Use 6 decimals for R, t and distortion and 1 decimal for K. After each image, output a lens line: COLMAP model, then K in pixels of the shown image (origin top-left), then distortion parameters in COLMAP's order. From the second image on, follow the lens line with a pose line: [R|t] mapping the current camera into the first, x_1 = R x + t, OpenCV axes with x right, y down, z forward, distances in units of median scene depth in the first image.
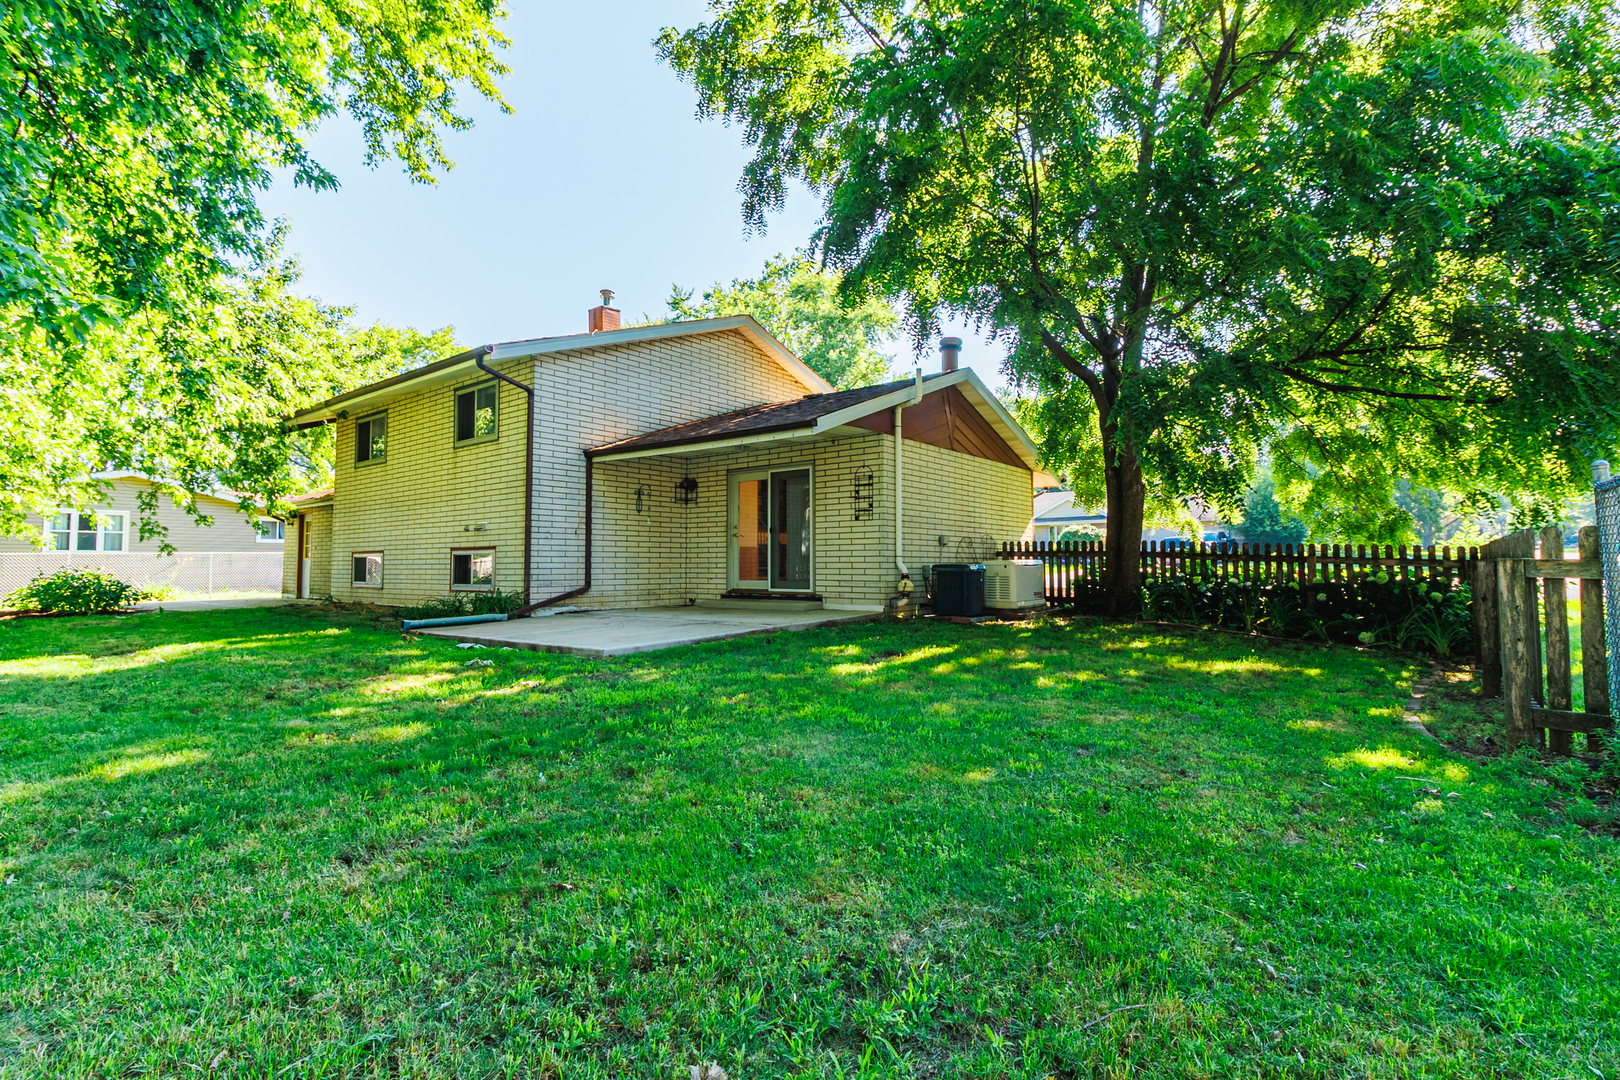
lens RADIAL K [[756.9, 0, 815.9], [0, 756.9, 512.3], [0, 0, 1]] dist [-0.000946, 0.000077]
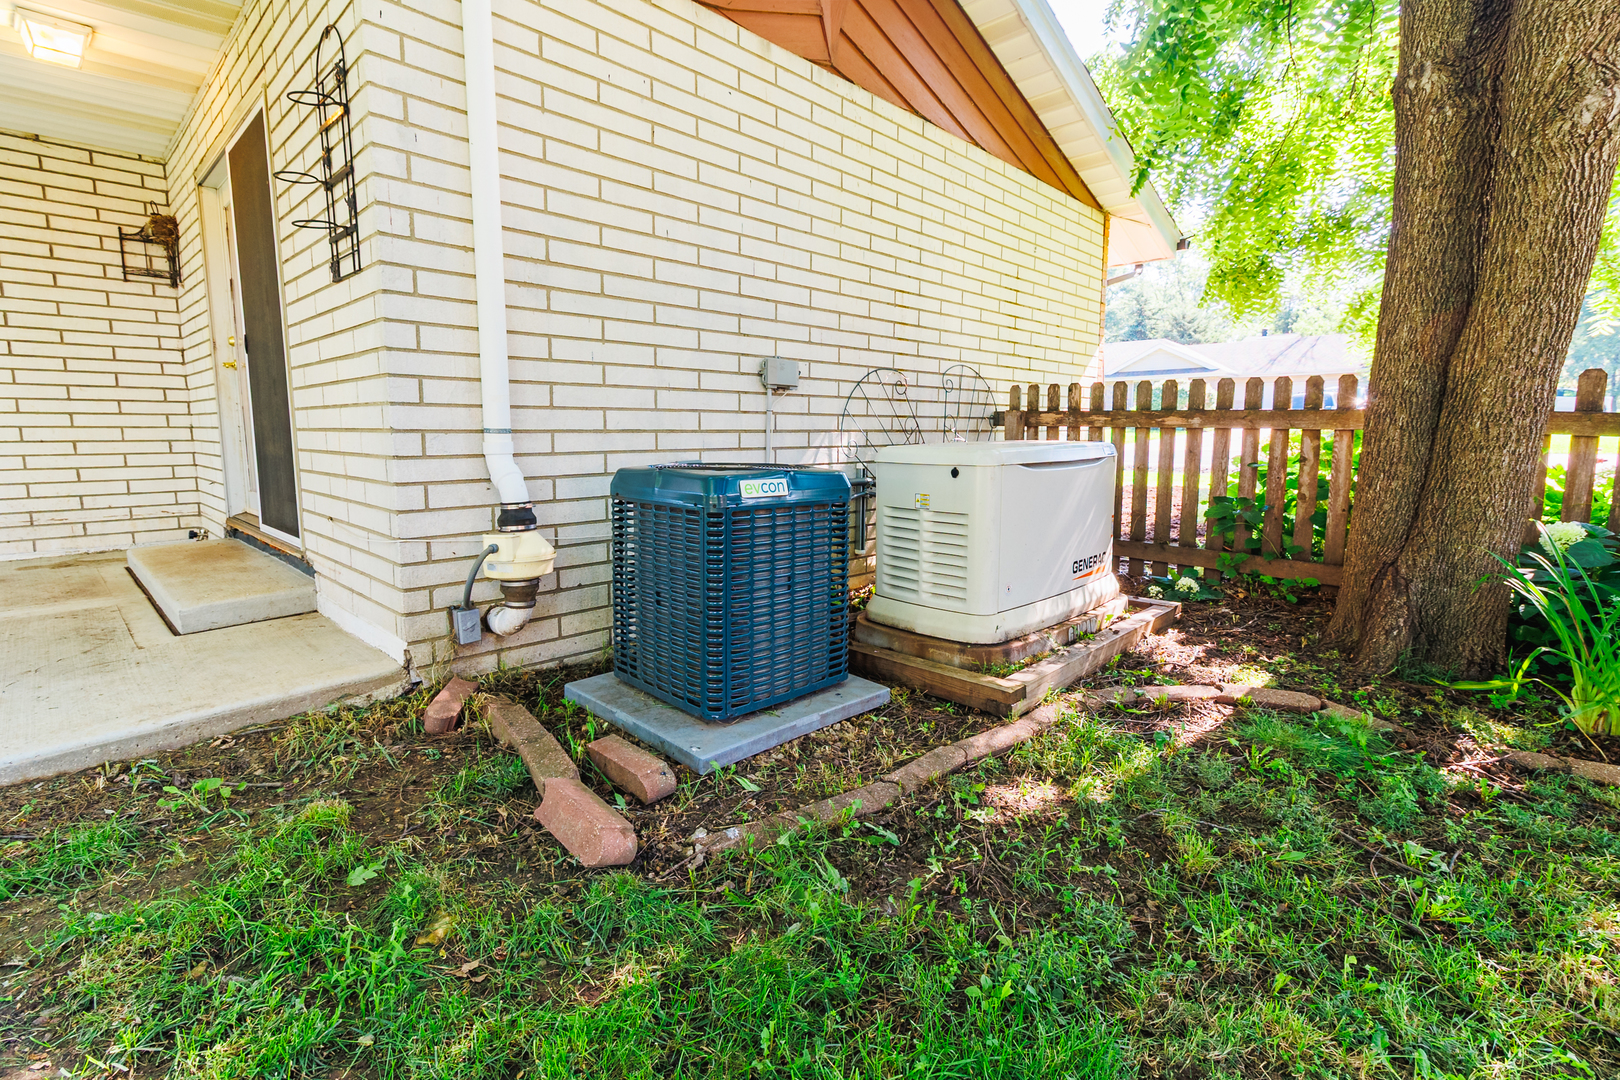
lens RADIAL K [[756.9, 0, 815.9], [0, 756.9, 512.3], [0, 0, 1]] dist [-0.000946, 0.000077]
pose [[0.994410, 0.012754, -0.104814, 0.211254], [0.006068, 0.984134, 0.177323, 0.037109], [0.105412, -0.176968, 0.978555, 0.688079]]
